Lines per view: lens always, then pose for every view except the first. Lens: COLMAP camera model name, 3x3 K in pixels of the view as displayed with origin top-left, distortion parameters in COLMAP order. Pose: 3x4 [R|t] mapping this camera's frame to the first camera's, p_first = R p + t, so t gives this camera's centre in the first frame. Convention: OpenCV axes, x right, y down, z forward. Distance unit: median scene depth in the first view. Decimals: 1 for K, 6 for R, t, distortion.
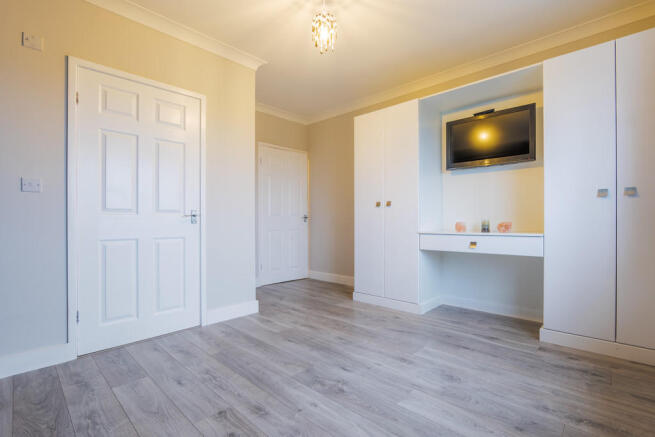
lens RADIAL K [[304.0, 0, 328.6], [0, 304.0, 222.3], [0, 0, 1]] dist [-0.021394, 0.005560]
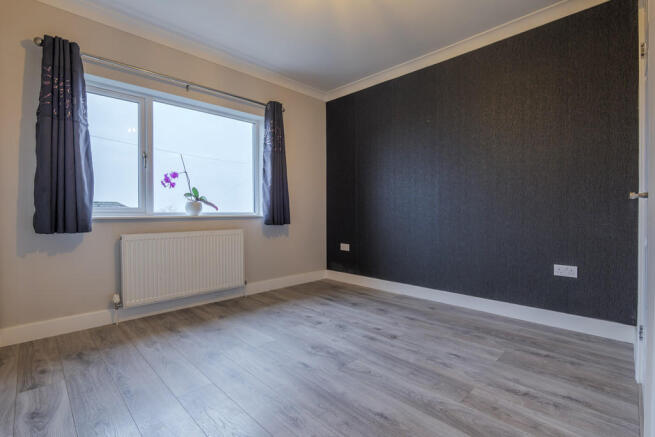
lens RADIAL K [[304.0, 0, 329.3], [0, 304.0, 215.3], [0, 0, 1]] dist [-0.021394, 0.005560]
pose [[-0.999743, 0.008469, 0.021009, -0.052477], [0.008711, 0.999897, 0.011448, -0.006959], [-0.020910, 0.011628, -0.999714, 2.127401]]
